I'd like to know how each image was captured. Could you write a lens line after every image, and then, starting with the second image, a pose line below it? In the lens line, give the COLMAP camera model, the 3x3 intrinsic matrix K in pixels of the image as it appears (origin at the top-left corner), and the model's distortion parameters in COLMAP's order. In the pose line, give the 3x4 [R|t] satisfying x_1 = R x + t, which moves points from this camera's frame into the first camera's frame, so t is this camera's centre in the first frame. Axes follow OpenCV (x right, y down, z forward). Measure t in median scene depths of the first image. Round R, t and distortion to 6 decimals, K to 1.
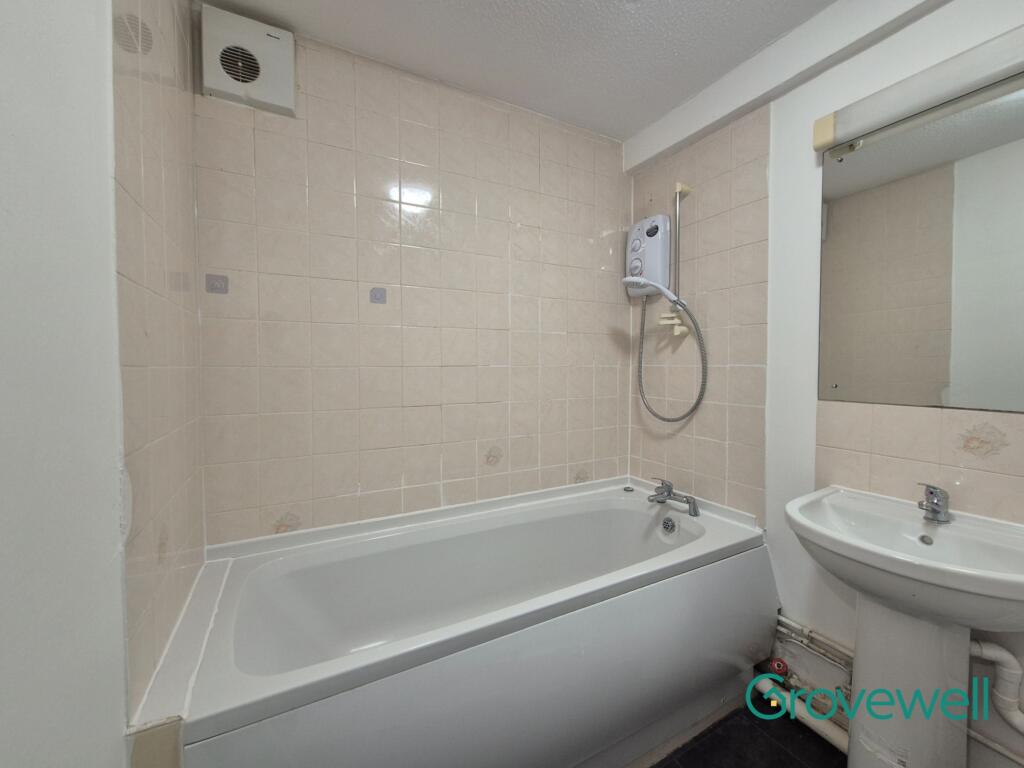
lens RADIAL K [[411.6, 0, 518.7], [0, 411.6, 377.0], [0, 0, 1]] dist [-0.006685, 0.005454]
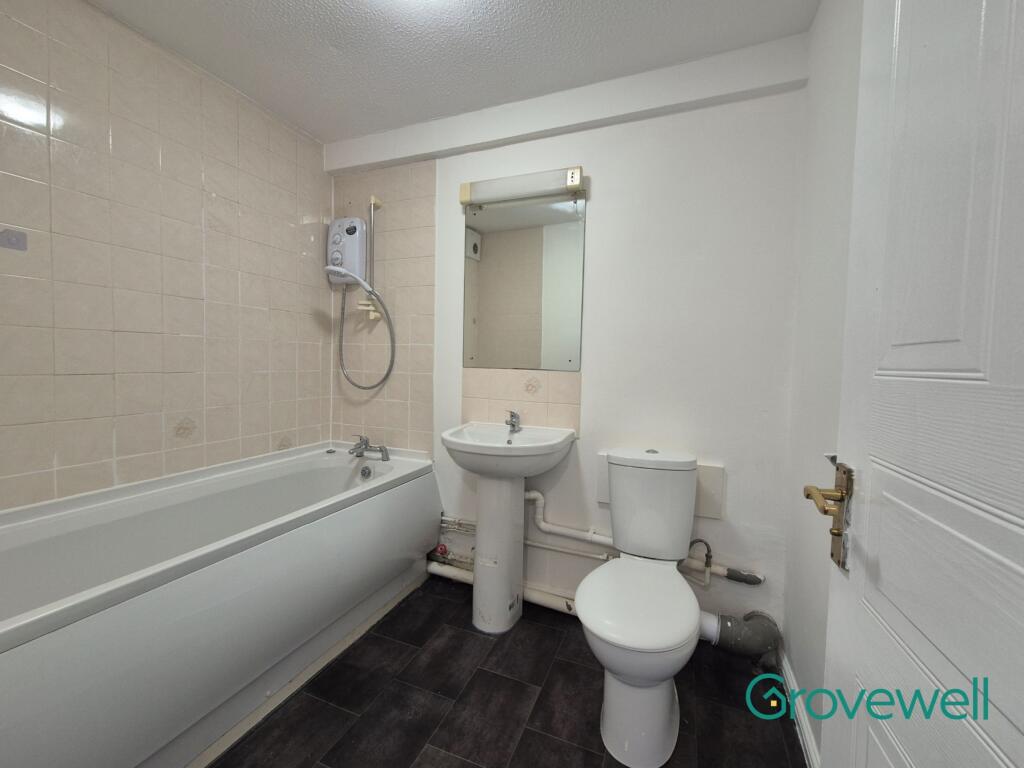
lens RADIAL K [[411.6, 0, 518.7], [0, 411.6, 377.0], [0, 0, 1]] dist [-0.006685, 0.005454]
pose [[0.761914, -0.009804, 0.647603, -0.083559], [-0.002610, 0.999831, 0.018207, 0.049193], [-0.647672, -0.015563, 0.761760, -0.237017]]
